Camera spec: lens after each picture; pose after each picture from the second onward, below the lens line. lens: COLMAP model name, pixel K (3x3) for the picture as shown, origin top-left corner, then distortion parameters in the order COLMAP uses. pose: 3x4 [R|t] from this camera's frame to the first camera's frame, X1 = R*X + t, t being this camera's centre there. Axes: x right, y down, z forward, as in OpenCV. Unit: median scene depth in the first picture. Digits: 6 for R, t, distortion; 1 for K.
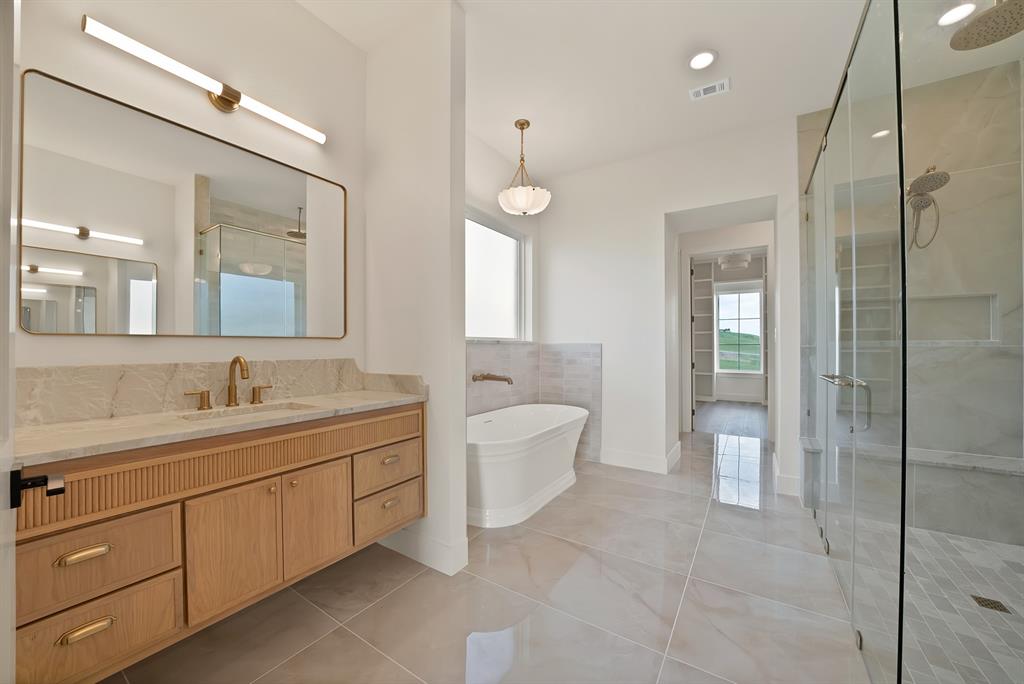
lens RADIAL K [[373.1, 0, 514.1], [0, 373.1, 343.4], [0, 0, 1]] dist [-0.023044, 0.001659]
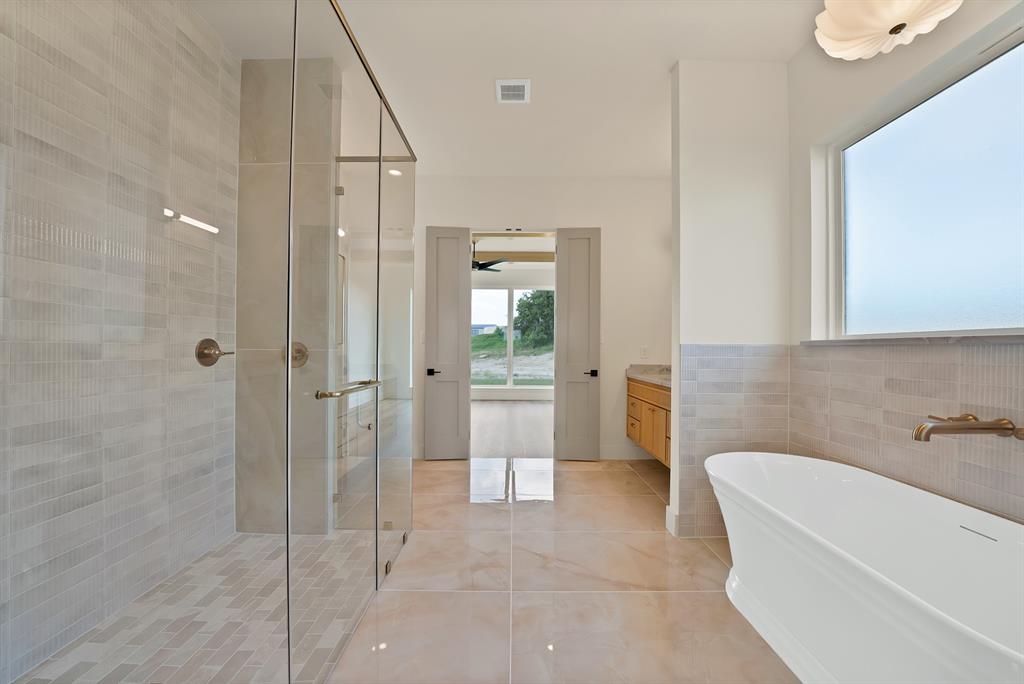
lens RADIAL K [[373.1, 0, 505.9], [0, 373.1, 344.0], [0, 0, 1]] dist [-0.023044, 0.001659]
pose [[-0.843842, -0.007251, -0.536543, 1.057427], [-0.000005, 0.999909, -0.013506, 0.012209], [0.536592, -0.011394, -0.843765, 1.905119]]
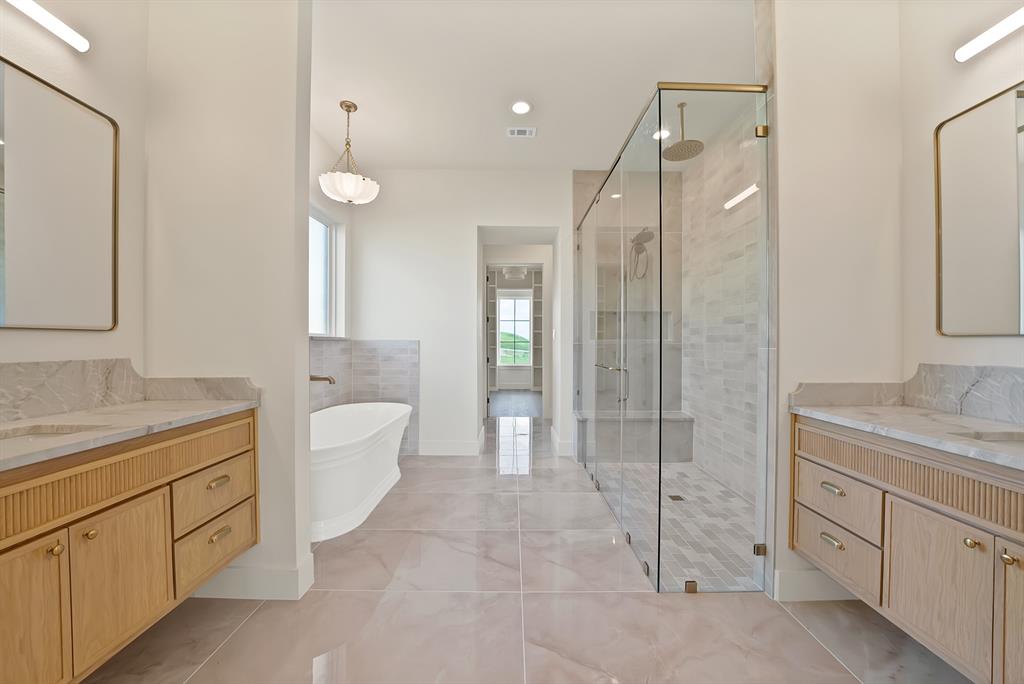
lens RADIAL K [[373.1, 0, 508.7], [0, 373.1, 343.6], [0, 0, 1]] dist [-0.023044, 0.001659]
pose [[0.838315, 0.001962, 0.545183, -0.243585], [-0.006593, 0.999957, 0.006539, 0.001415], [-0.545147, -0.009076, 0.838291, -0.015075]]
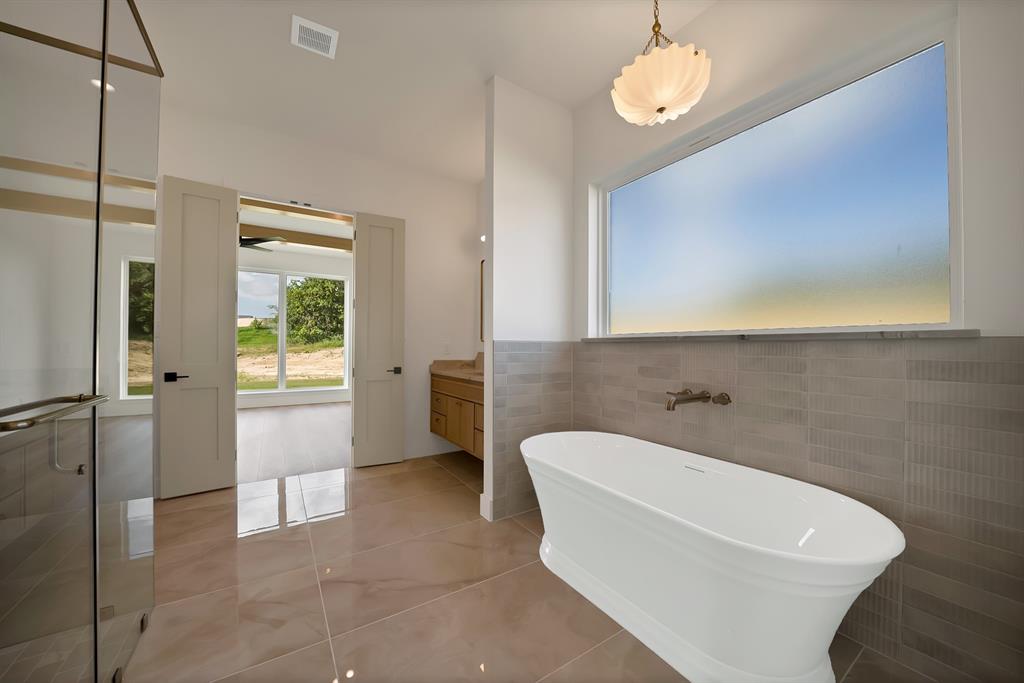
lens RADIAL K [[373.1, 0, 511.3], [0, 373.1, 341.2], [0, 0, 1]] dist [-0.023044, 0.001659]
pose [[-0.406979, -0.009228, -0.913391, 1.092122], [0.001391, 0.999942, -0.010722, 0.013154], [0.913436, -0.005634, -0.406943, 1.767492]]
